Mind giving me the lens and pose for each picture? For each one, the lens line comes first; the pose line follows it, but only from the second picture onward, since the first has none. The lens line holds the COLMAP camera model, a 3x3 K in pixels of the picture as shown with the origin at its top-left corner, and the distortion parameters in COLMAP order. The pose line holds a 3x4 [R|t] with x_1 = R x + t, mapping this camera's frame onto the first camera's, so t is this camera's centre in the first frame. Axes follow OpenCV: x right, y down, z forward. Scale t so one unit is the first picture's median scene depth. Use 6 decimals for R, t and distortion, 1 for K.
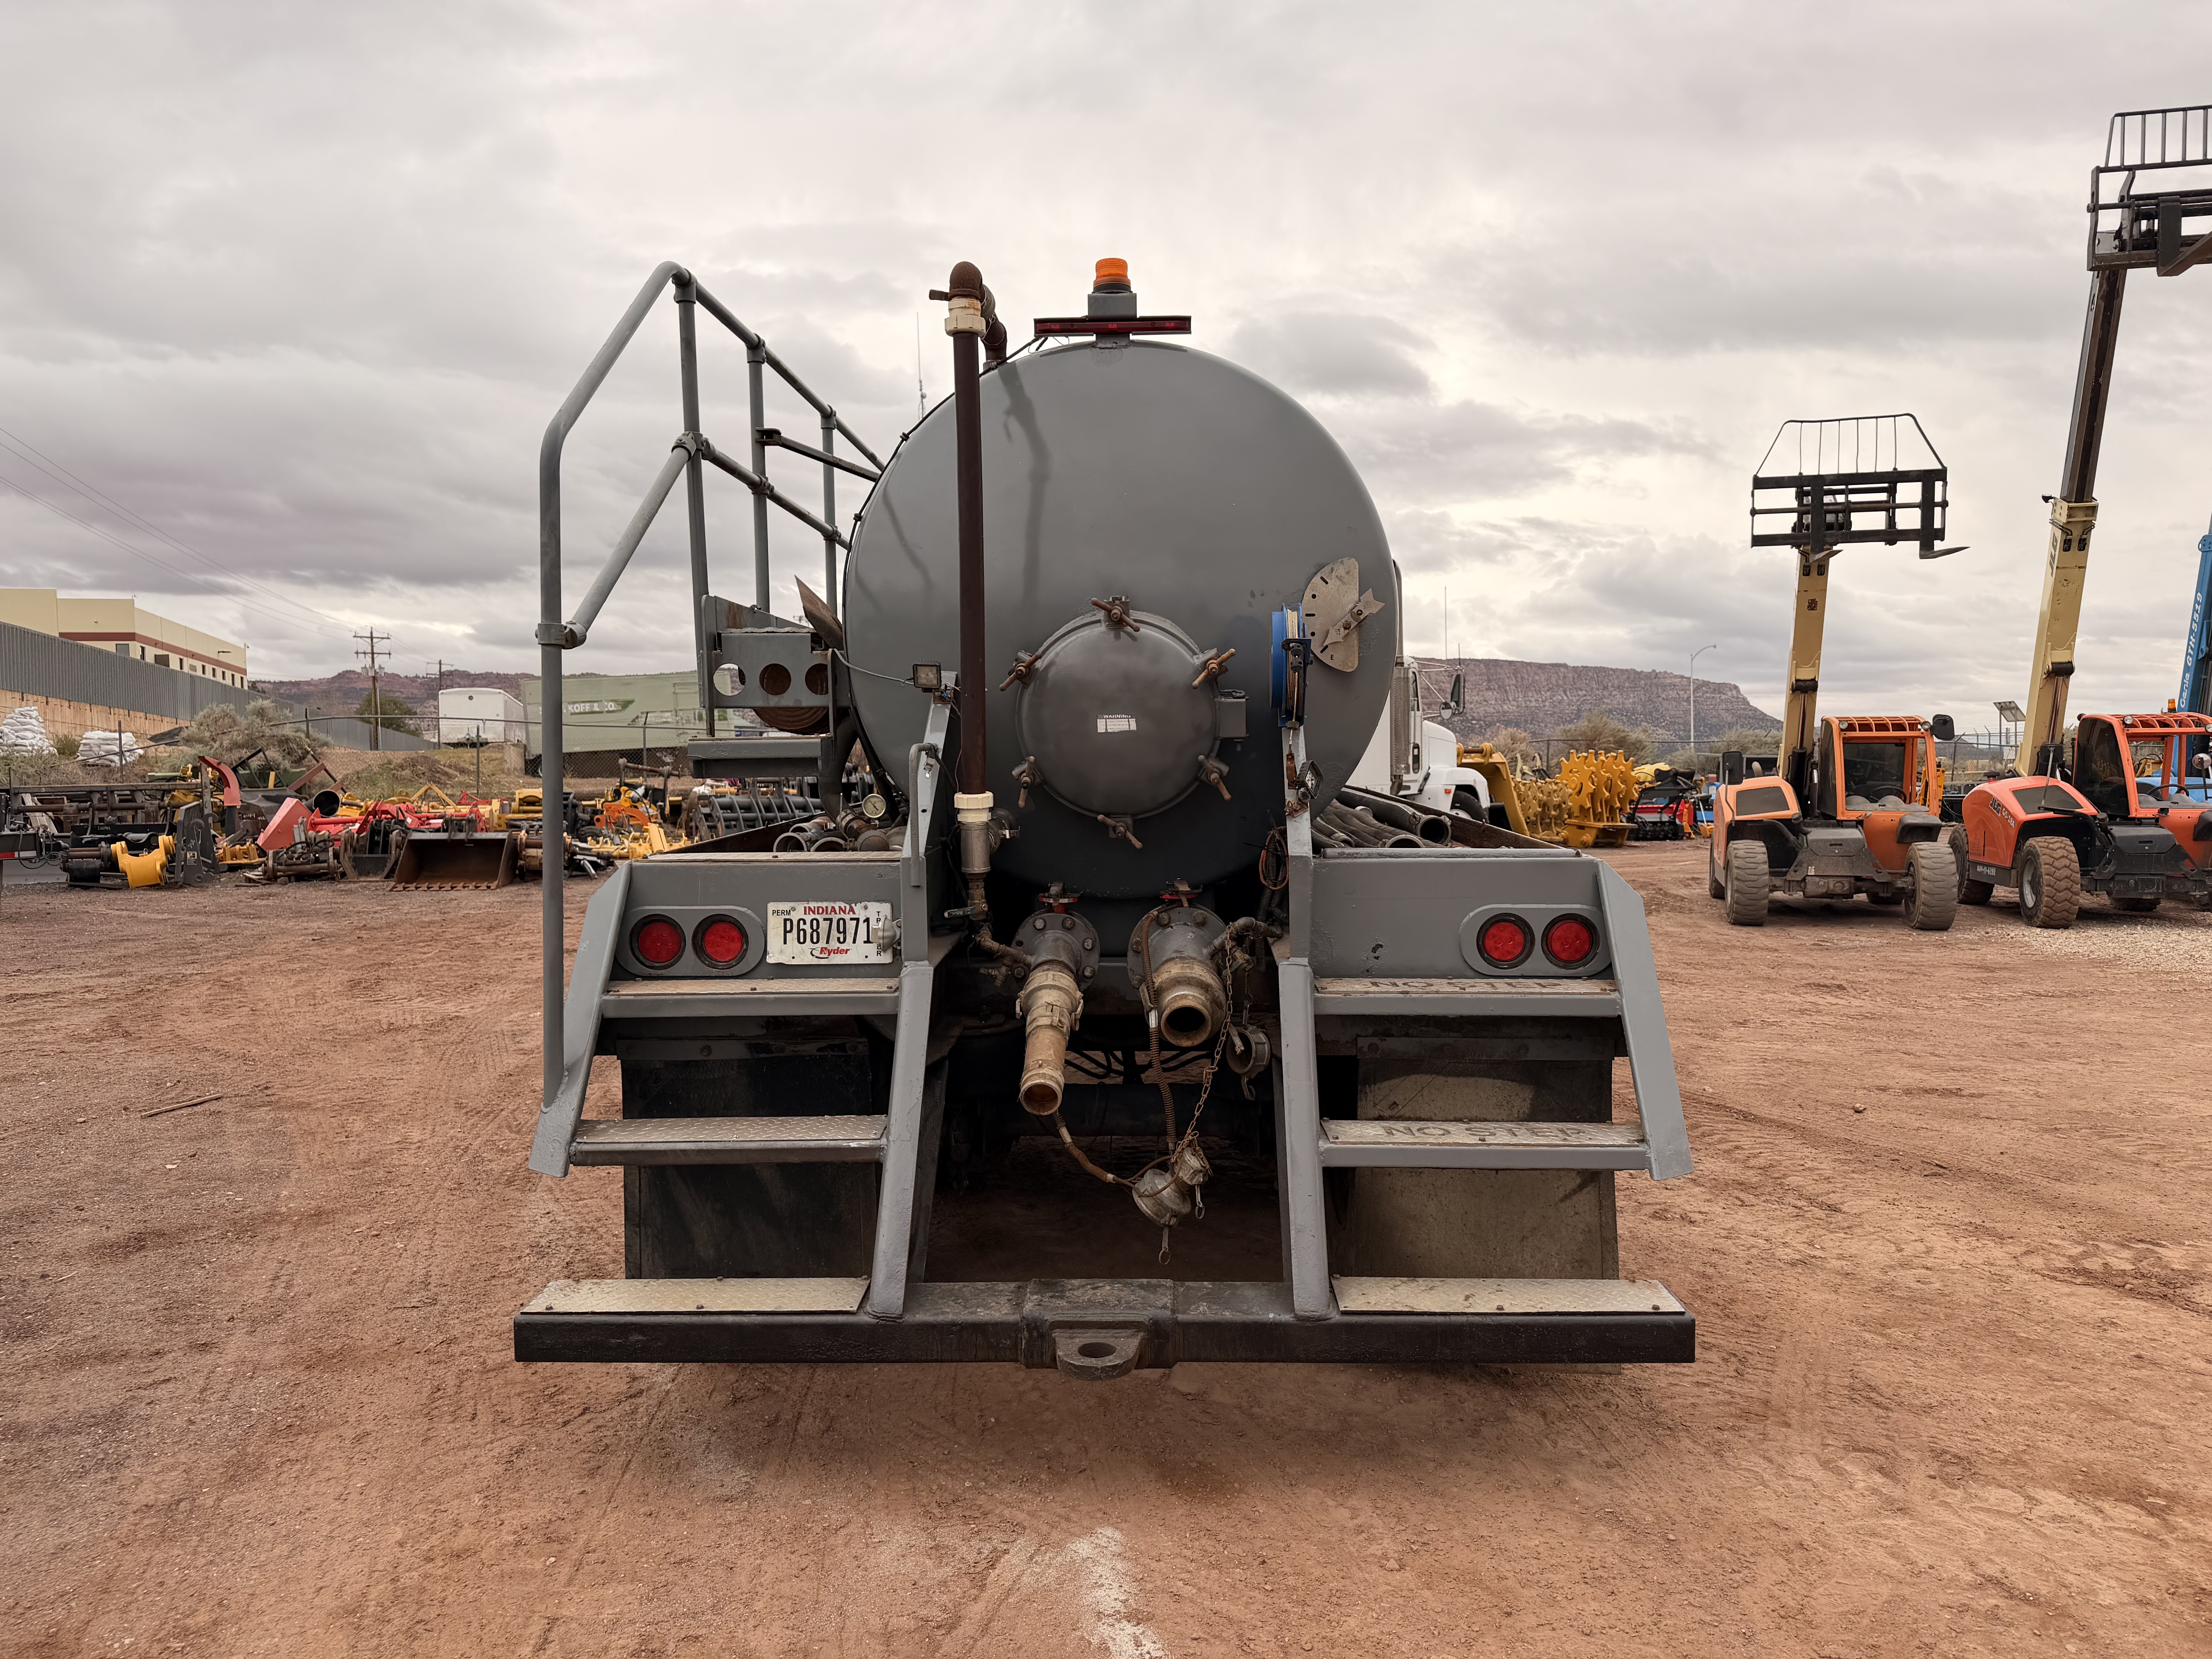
lens RADIAL K [[1538.5, 0, 1115.4], [0, 1538.5, 834.2], [0, 0, 1]] dist [0.072430, -0.094721]
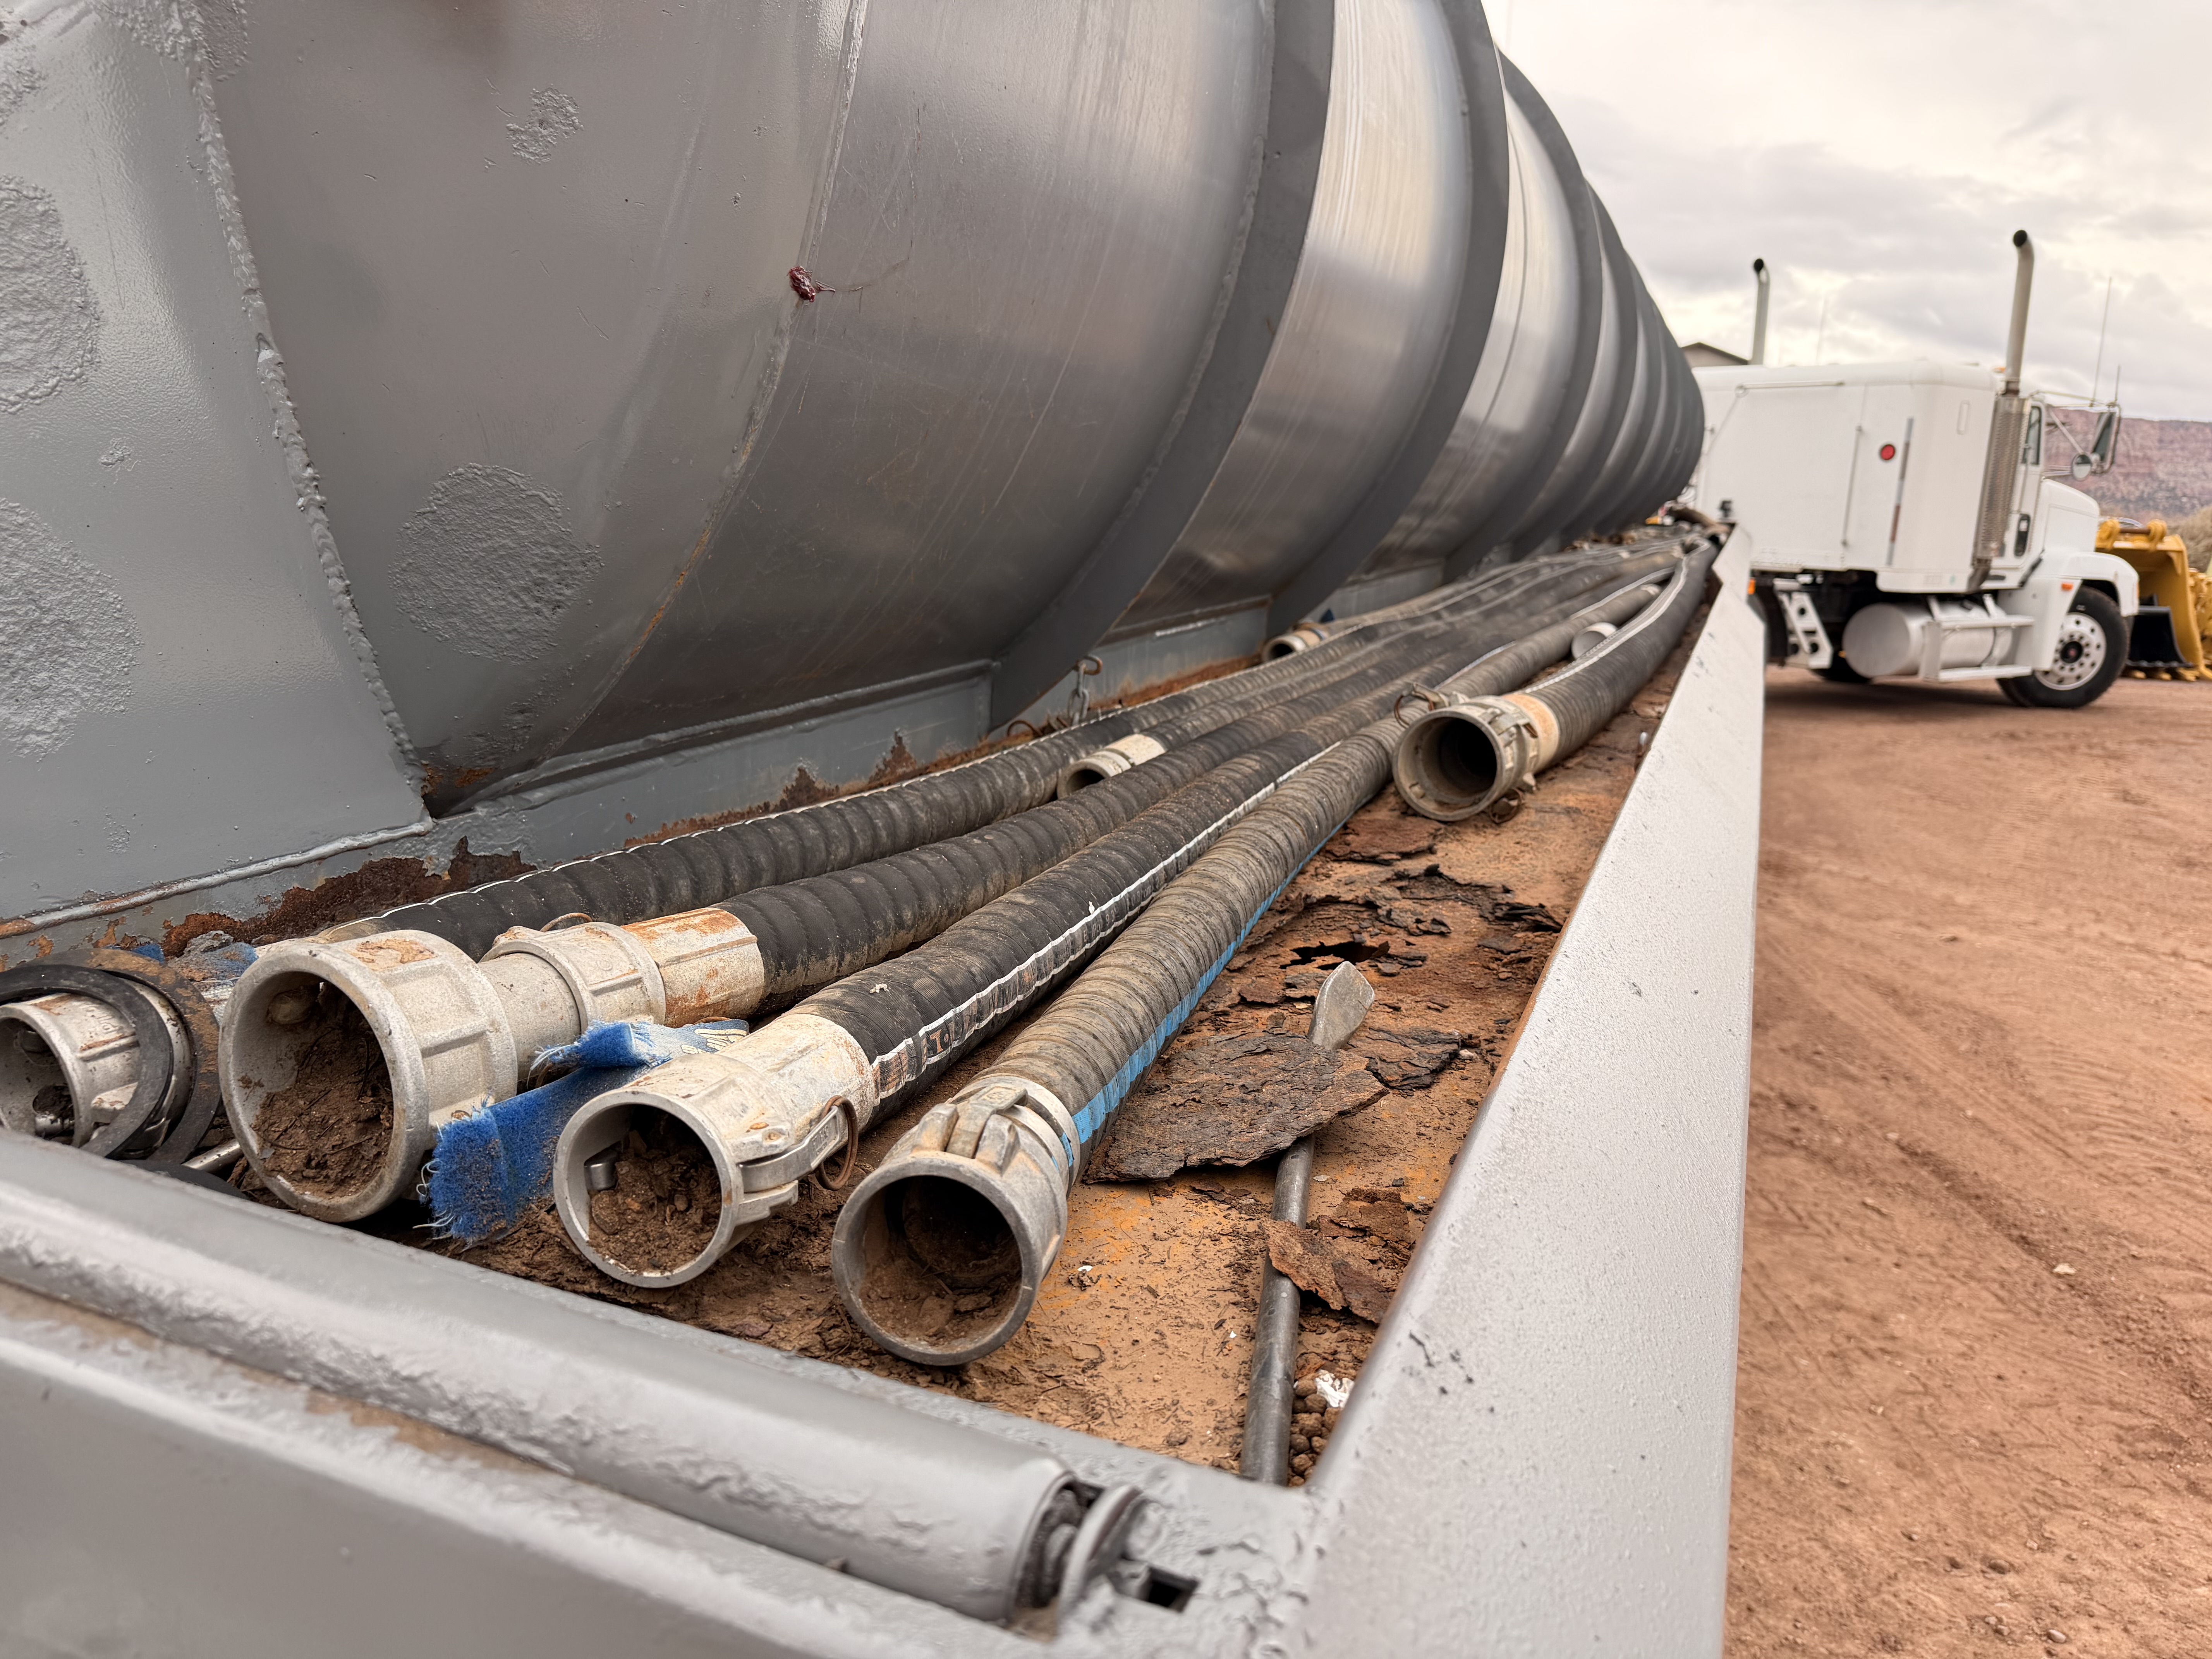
lens RADIAL K [[1579.2, 0, 1106.0], [0, 1579.2, 838.0], [0, 0, 1]] dist [0.000606, -0.011268]
pose [[0.933798, 0.122469, -0.336189, 0.320565], [-0.067588, 0.983057, 0.170382, -0.042034], [0.351360, -0.136380, 0.926254, 0.886552]]
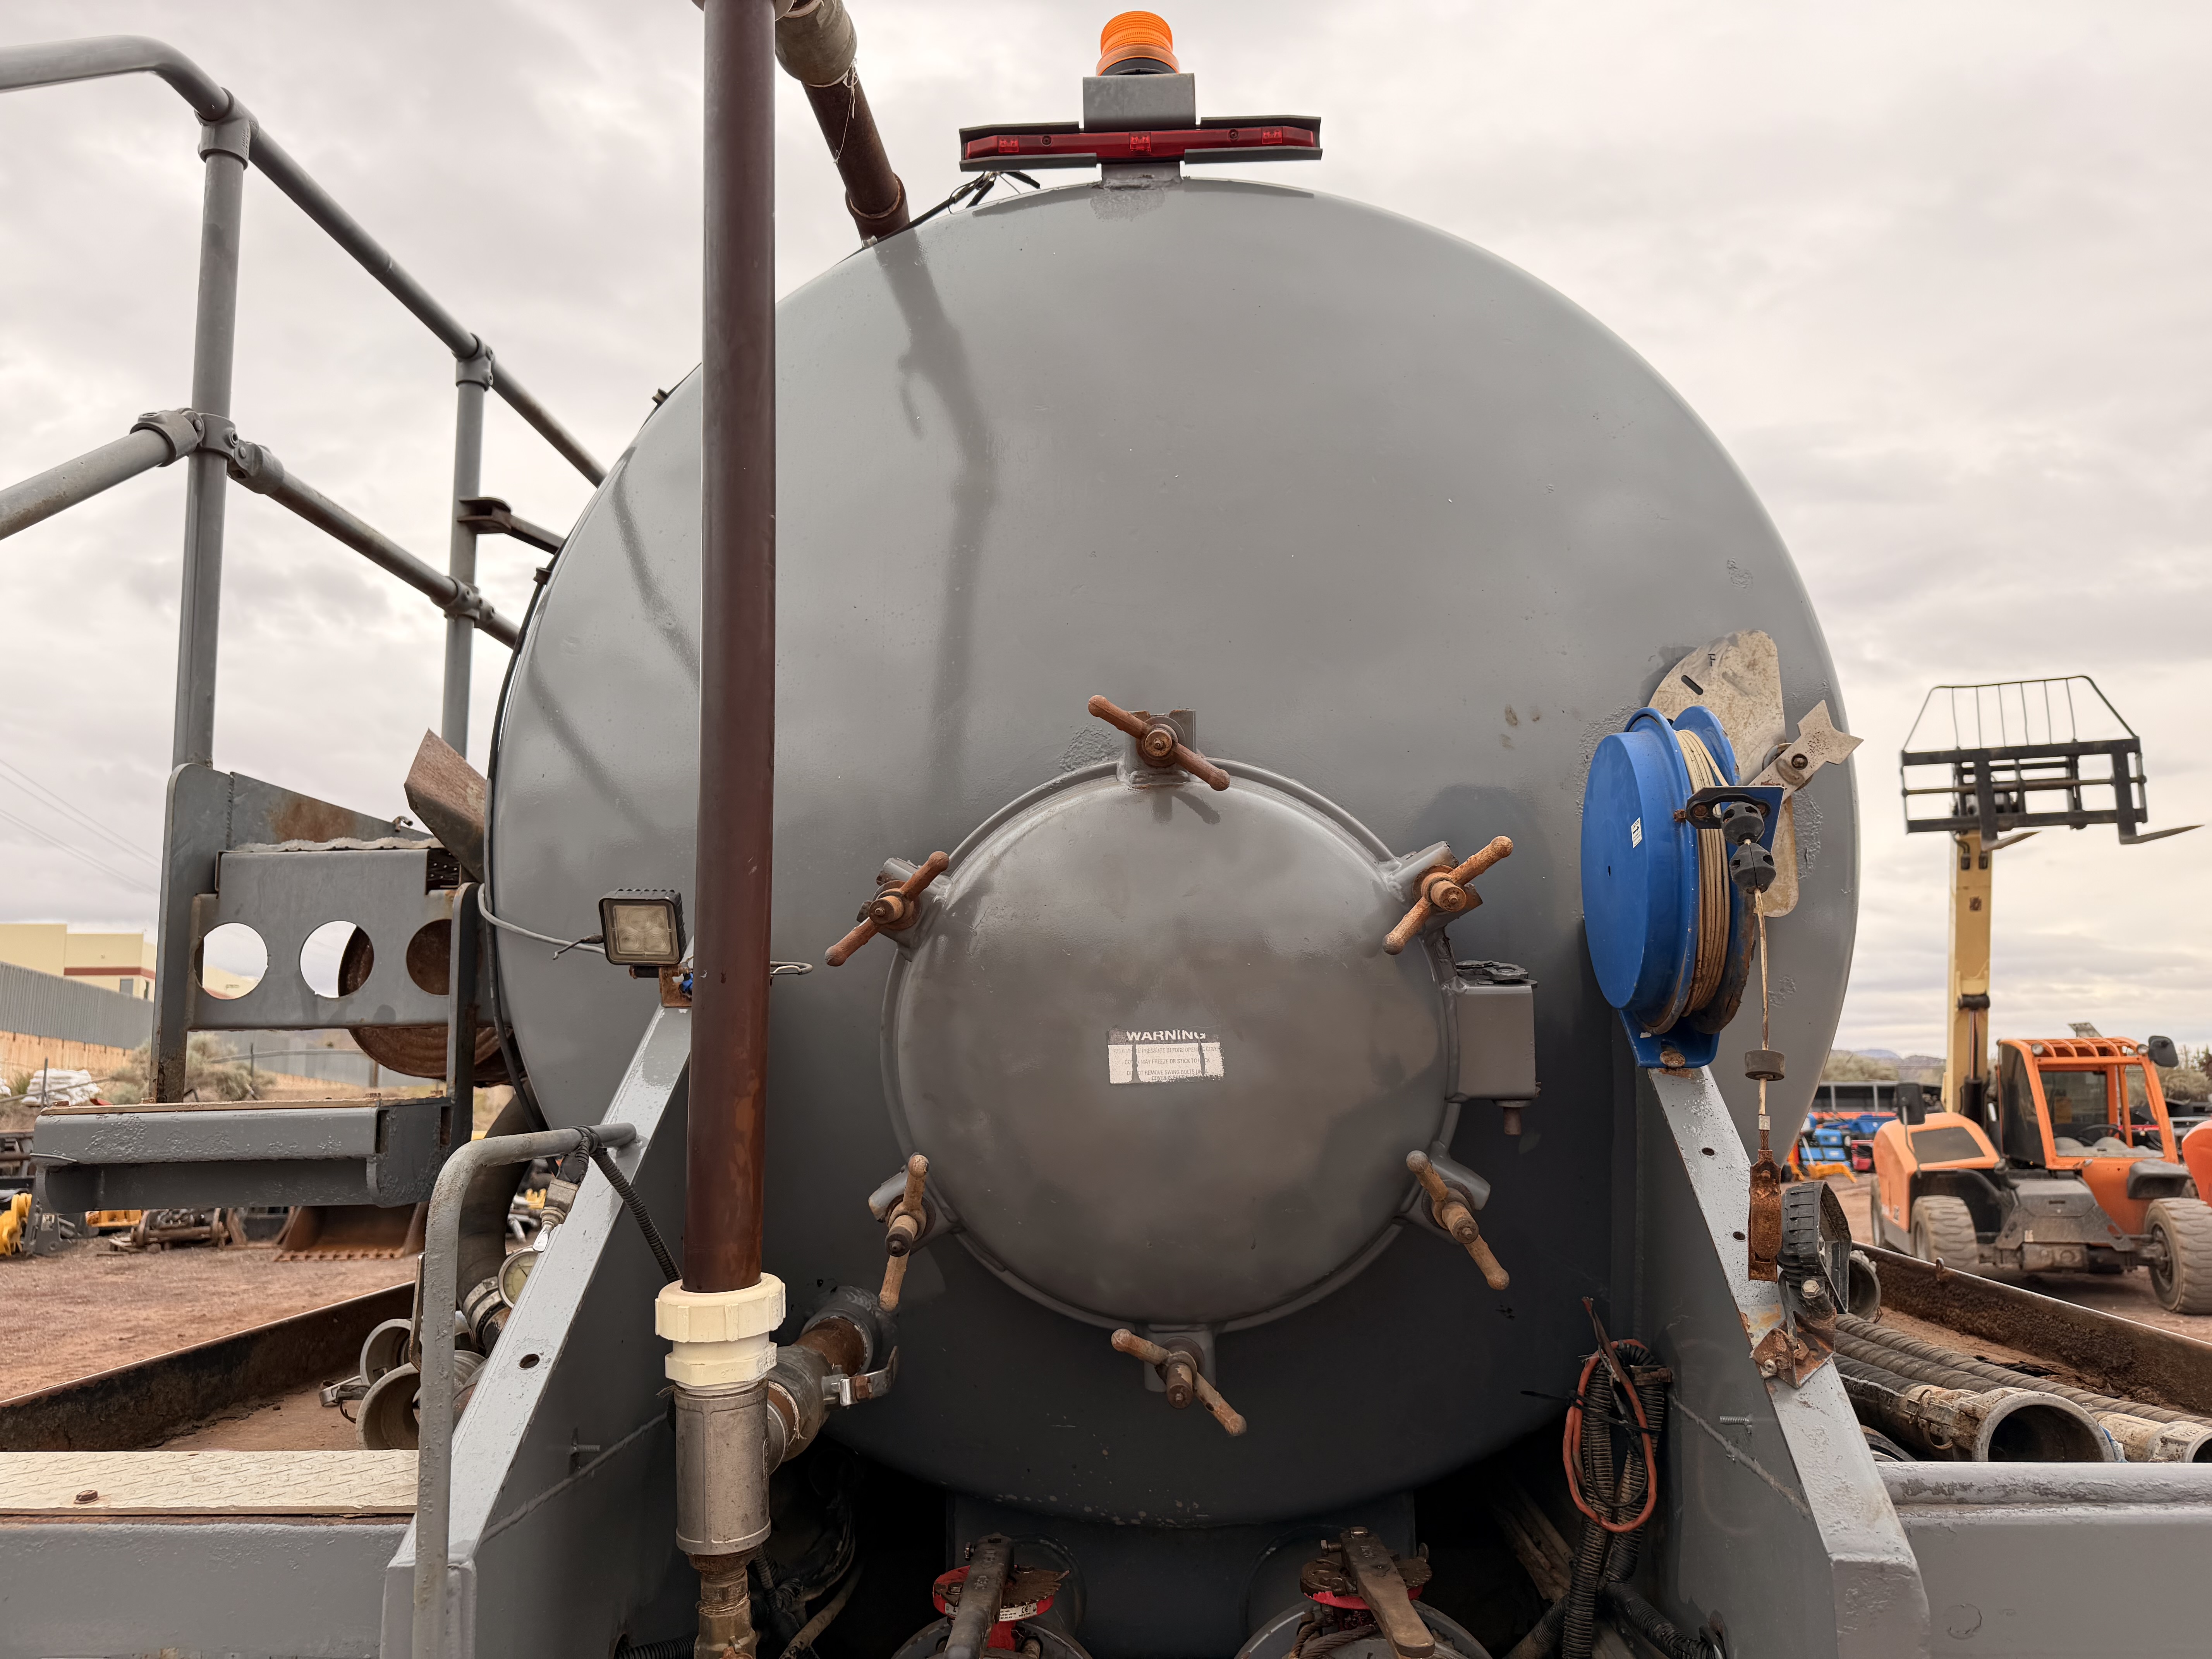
lens RADIAL K [[1558.6, 0, 1107.5], [0, 1558.6, 834.0], [0, 0, 1]] dist [0.066115, -0.104699]
pose [[0.999793, -0.009634, -0.017928, -0.005472], [0.005700, 0.978172, -0.207719, -0.048527], [0.019538, 0.207574, 0.978024, 0.644386]]
